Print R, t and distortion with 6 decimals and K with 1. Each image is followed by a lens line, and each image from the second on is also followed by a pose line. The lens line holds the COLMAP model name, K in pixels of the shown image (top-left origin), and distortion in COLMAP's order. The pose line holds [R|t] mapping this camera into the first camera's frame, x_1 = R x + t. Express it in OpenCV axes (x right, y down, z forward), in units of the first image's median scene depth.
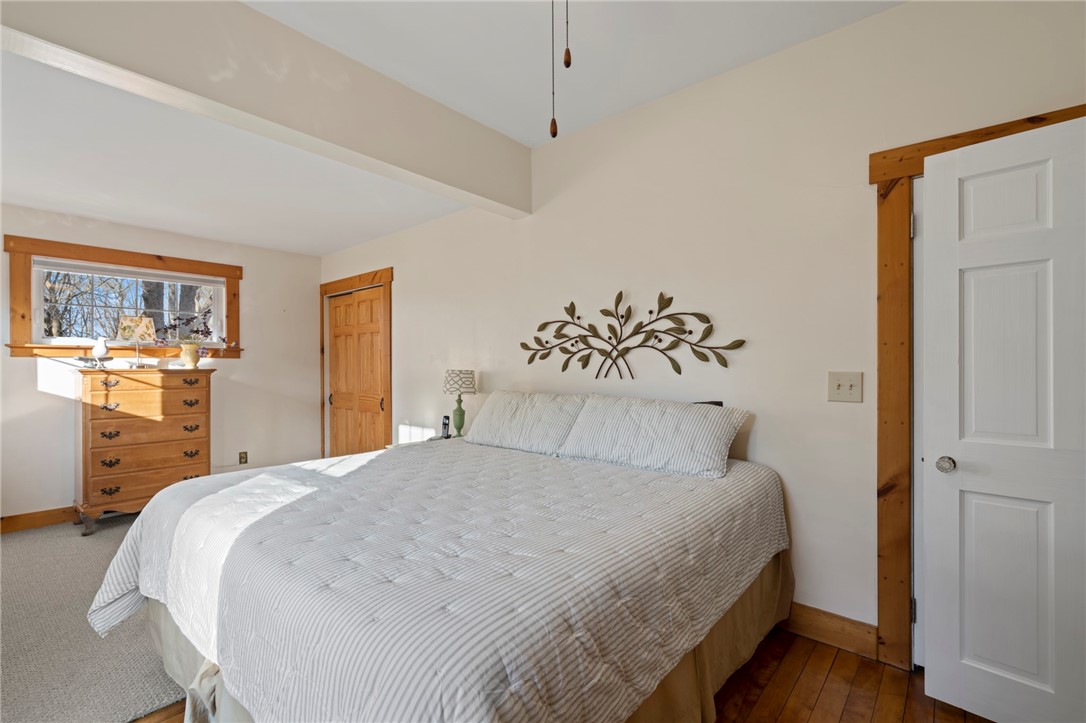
lens RADIAL K [[489.9, 0, 540.5], [0, 489.9, 365.0], [0, 0, 1]] dist [-0.001775, 0.000432]
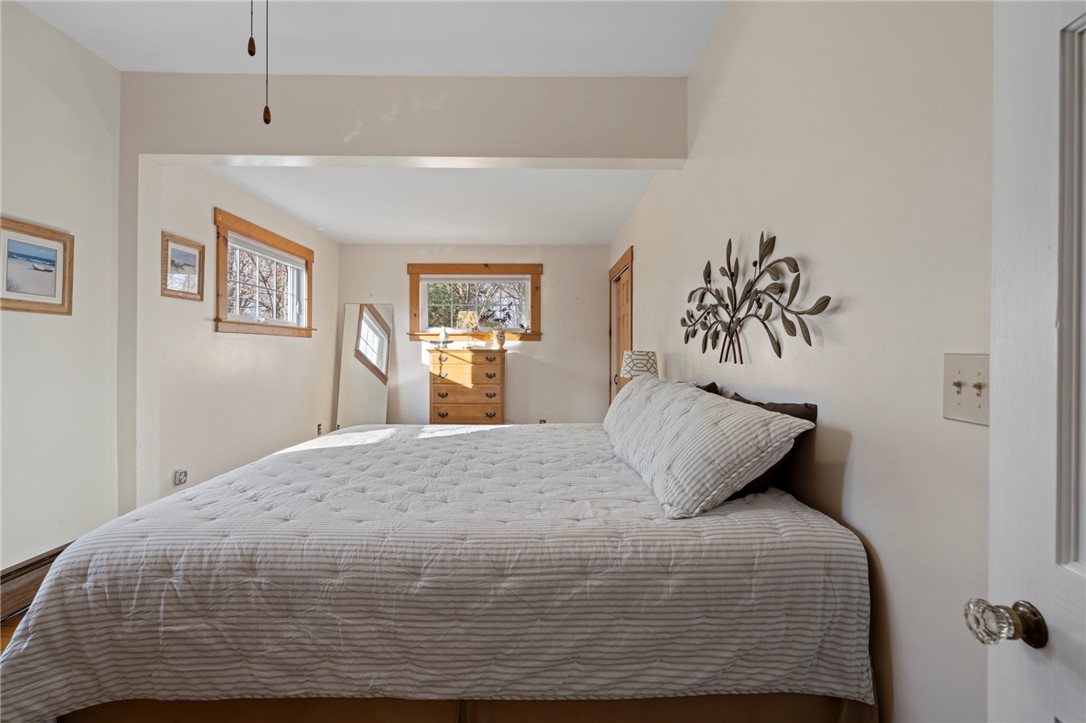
lens RADIAL K [[510.0, 0, 541.8], [0, 510.0, 349.1], [0, 0, 1]] dist [-0.001923, 0.000403]
pose [[0.652263, 0.002750, -0.757987, 0.432079], [-0.002472, 0.999996, 0.001501, 0.005999], [0.757988, 0.000894, 0.652267, 0.253266]]
